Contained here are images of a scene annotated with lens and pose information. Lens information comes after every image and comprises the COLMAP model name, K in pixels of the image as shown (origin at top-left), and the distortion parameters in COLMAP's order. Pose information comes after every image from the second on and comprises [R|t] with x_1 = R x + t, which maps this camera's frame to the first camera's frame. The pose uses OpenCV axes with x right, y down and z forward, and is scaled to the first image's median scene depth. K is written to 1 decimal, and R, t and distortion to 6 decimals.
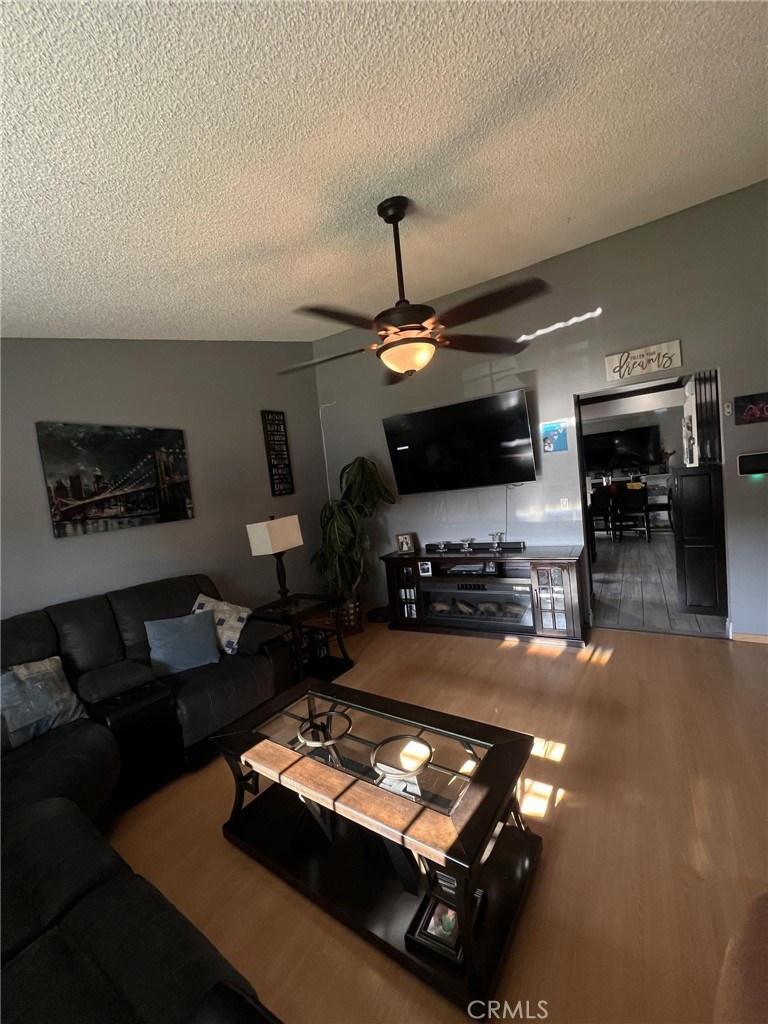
lens RADIAL K [[408.3, 0, 383.4], [0, 408.3, 513.9], [0, 0, 1]] dist [-0.001919, -0.000101]
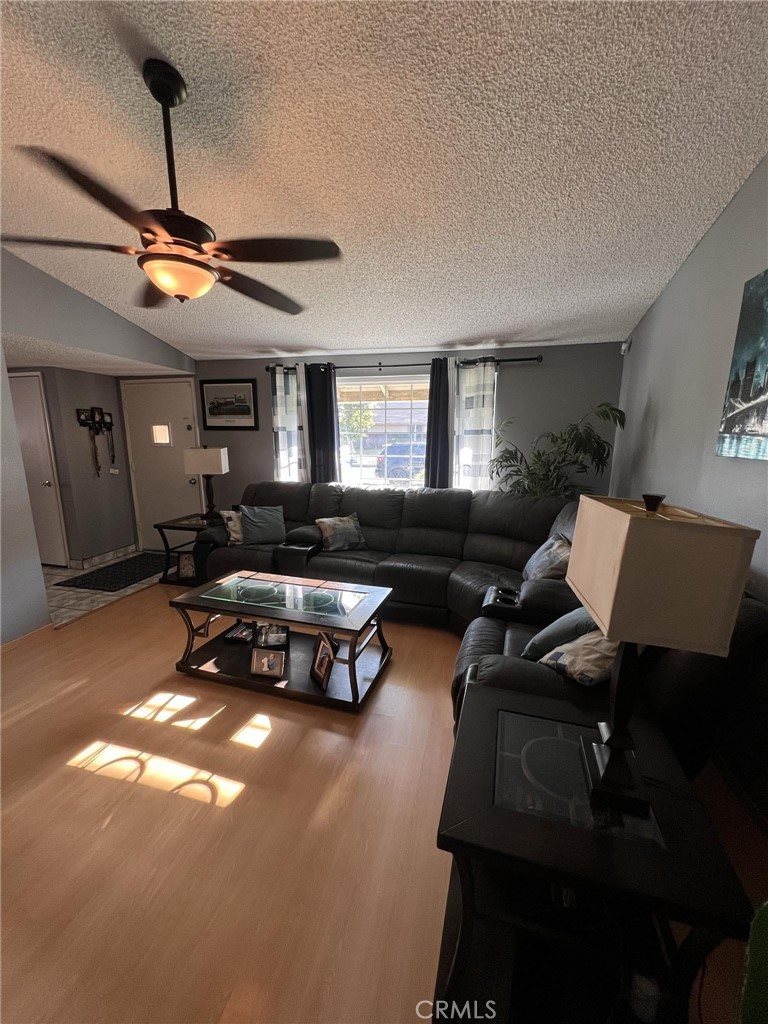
lens RADIAL K [[408.3, 0, 383.4], [0, 408.3, 513.9], [0, 0, 1]] dist [-0.001919, -0.000101]
pose [[-0.952220, 0.147245, -0.267574, -0.014544], [0.074562, 0.961675, 0.263861, -0.058321], [0.296171, 0.231303, -0.926705, 1.156867]]
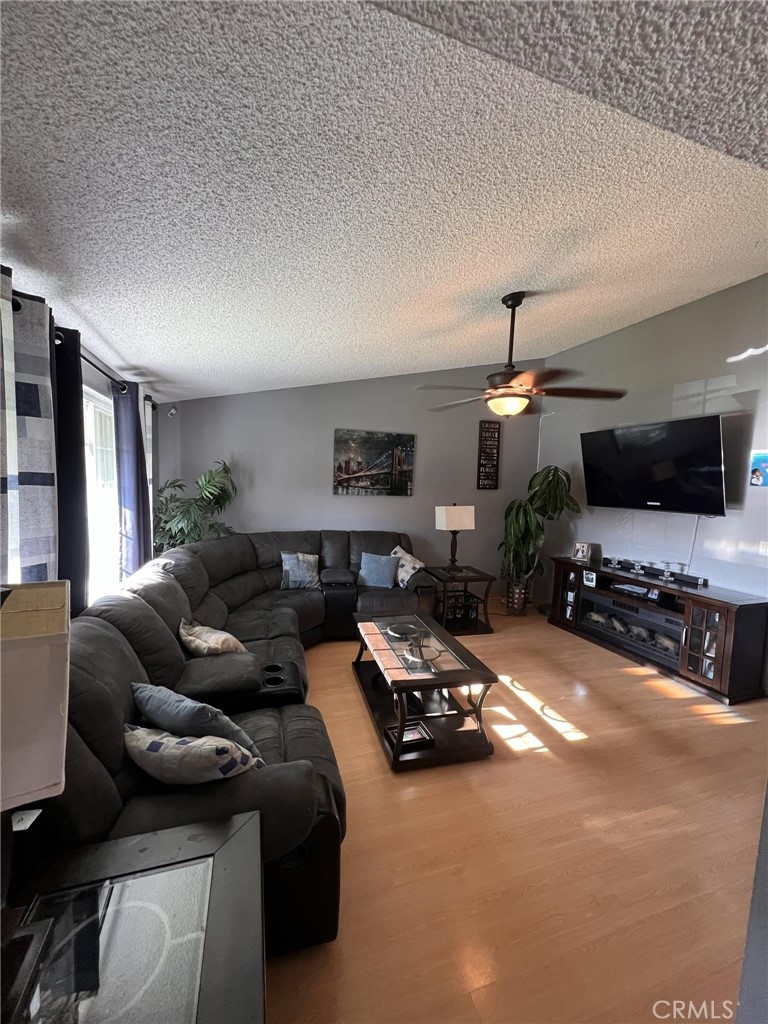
lens RADIAL K [[408.3, 0, 383.4], [0, 408.3, 513.9], [0, 0, 1]] dist [-0.001919, -0.000101]
pose [[0.753414, 0.185430, -0.630859, 0.389255], [-0.164498, 0.982058, 0.092205, -0.044356], [0.636637, 0.034307, 0.770400, -0.182460]]
